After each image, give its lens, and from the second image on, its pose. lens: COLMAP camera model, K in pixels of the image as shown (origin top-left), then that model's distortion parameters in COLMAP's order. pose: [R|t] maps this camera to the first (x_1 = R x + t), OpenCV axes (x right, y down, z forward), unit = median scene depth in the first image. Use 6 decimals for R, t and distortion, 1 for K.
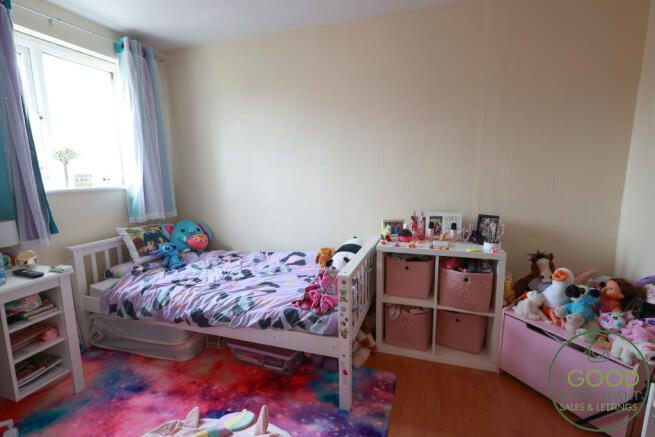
lens RADIAL K [[299.0, 0, 328.1], [0, 299.0, 217.7], [0, 0, 1]] dist [-0.001970, 0.001568]
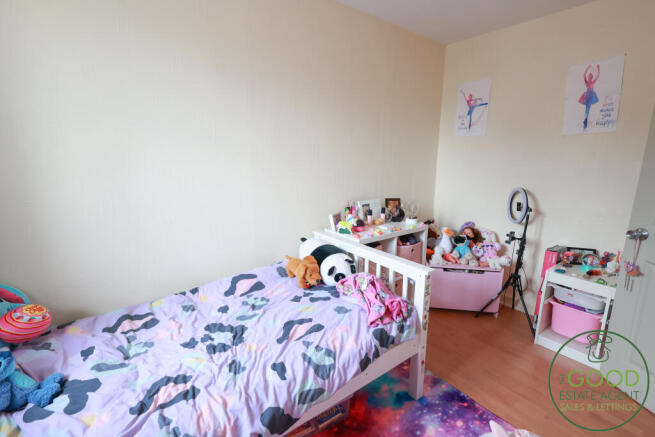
lens RADIAL K [[299.0, 0, 328.1], [0, 299.0, 216.8], [0, 0, 1]] dist [-0.001970, 0.001568]
pose [[0.579172, -0.148063, 0.801646, -0.747266], [0.116371, 0.988313, 0.098465, -0.100710], [-0.806856, 0.036260, 0.589634, 0.537430]]
